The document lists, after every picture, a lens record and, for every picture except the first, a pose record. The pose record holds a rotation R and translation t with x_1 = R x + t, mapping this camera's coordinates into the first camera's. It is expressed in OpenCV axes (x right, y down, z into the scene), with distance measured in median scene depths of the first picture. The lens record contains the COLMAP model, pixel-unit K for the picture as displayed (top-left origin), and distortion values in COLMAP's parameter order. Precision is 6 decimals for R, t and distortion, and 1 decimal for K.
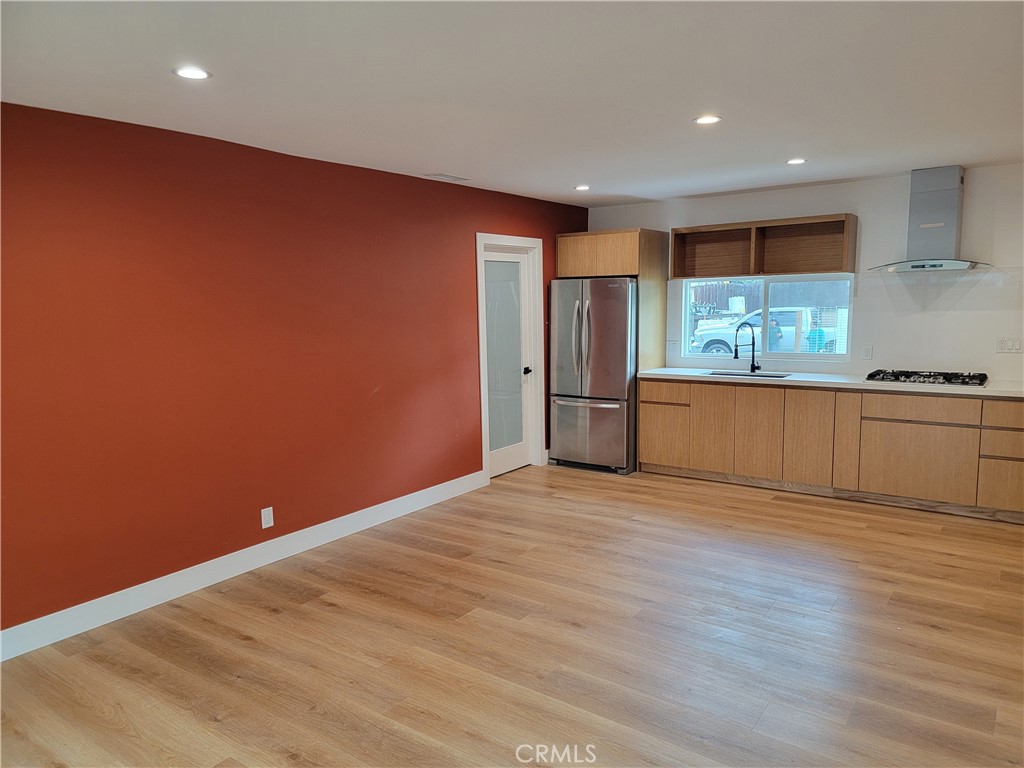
lens RADIAL K [[710.8, 0, 520.7], [0, 710.8, 389.1], [0, 0, 1]] dist [0.087532, -0.071847]
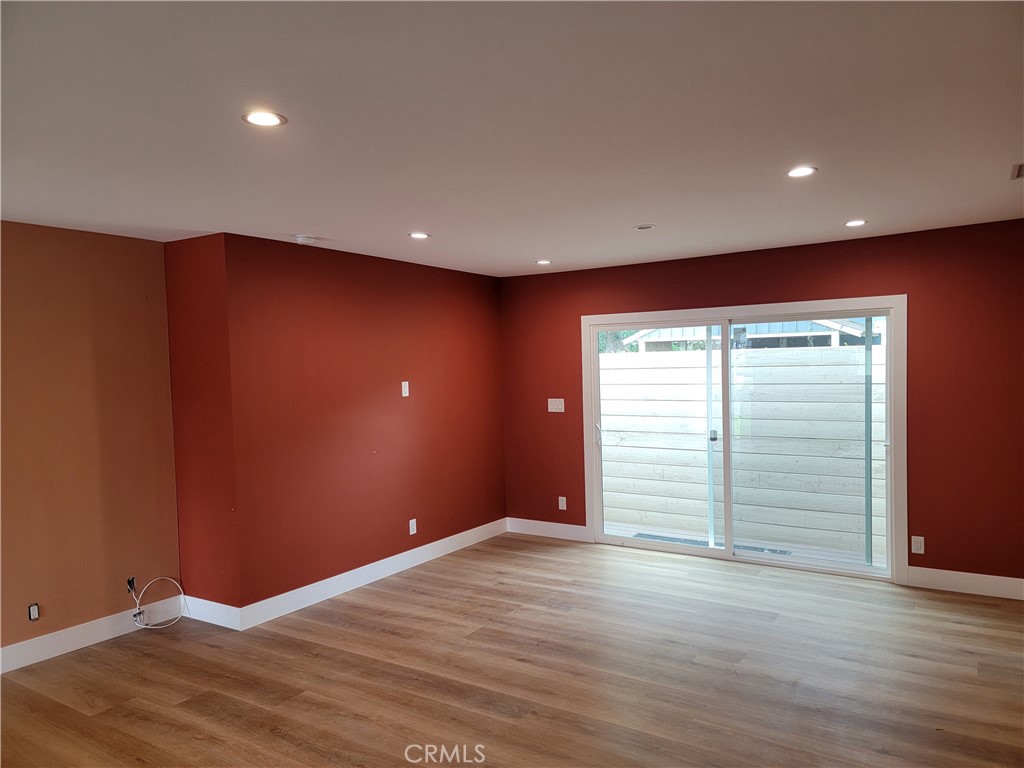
lens RADIAL K [[705.1, 0, 512.0], [0, 705.1, 384.0], [0, 0, 1]] dist [0.090907, -0.070219]
pose [[-0.998054, 0.047232, -0.040715, 0.046325], [0.040046, 0.985958, 0.162120, -0.153037], [0.047800, 0.160174, -0.985931, 1.133366]]
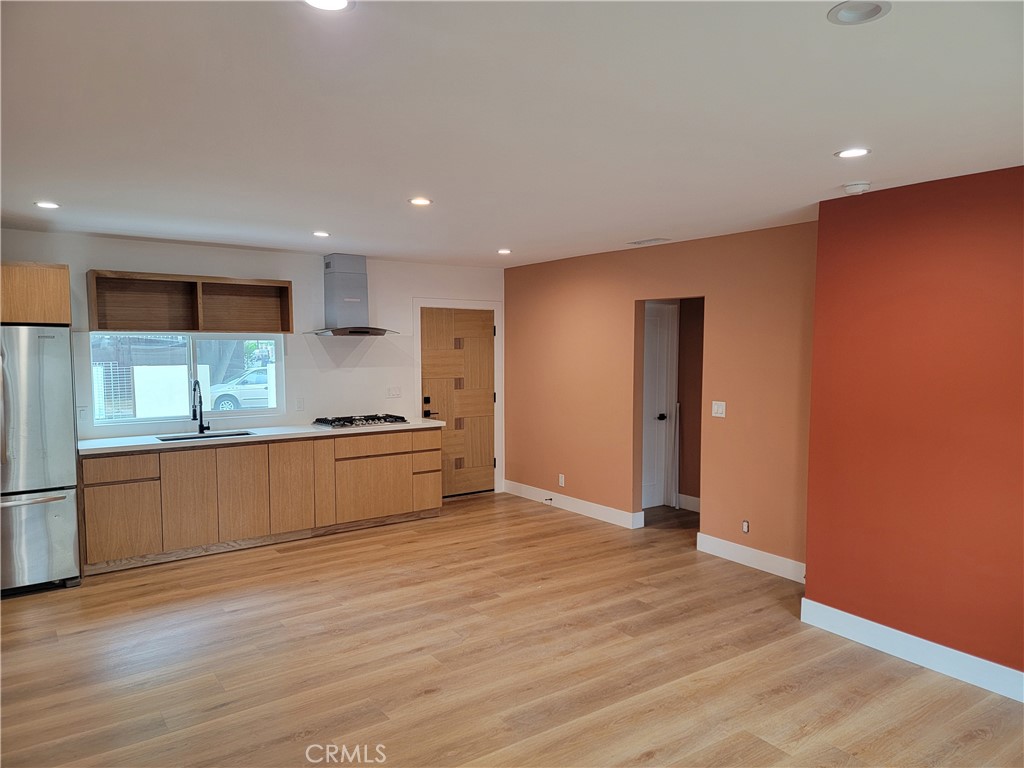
lens RADIAL K [[710.8, 0, 520.7], [0, 710.8, 389.1], [0, 0, 1]] dist [0.087532, -0.071847]
pose [[0.314394, -0.040682, 0.948420, -0.517523], [0.114966, 0.993359, 0.004499, -0.043720], [-0.942305, 0.107622, 0.316984, 0.348503]]
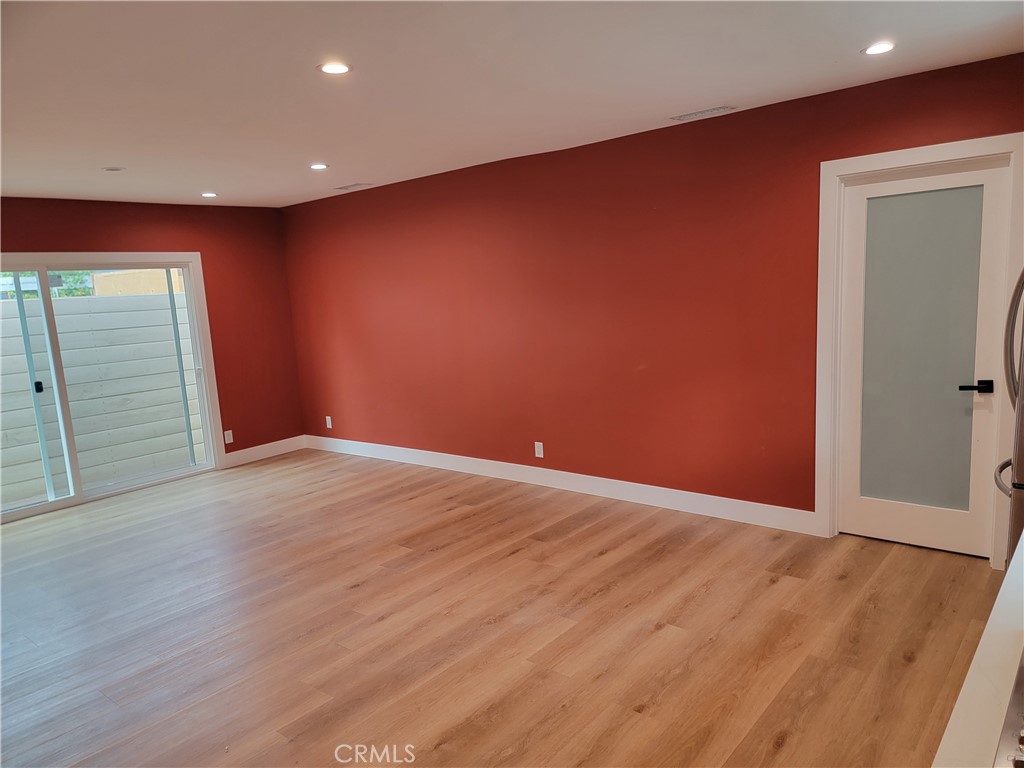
lens RADIAL K [[708.2, 0, 516.5], [0, 708.2, 397.0], [0, 0, 1]] dist [0.091663, -0.080580]
pose [[-0.070131, 0.183531, -0.980509, 0.717338], [-0.069013, 0.979681, 0.188312, -0.121848], [0.995148, 0.080874, -0.056040, 0.843542]]
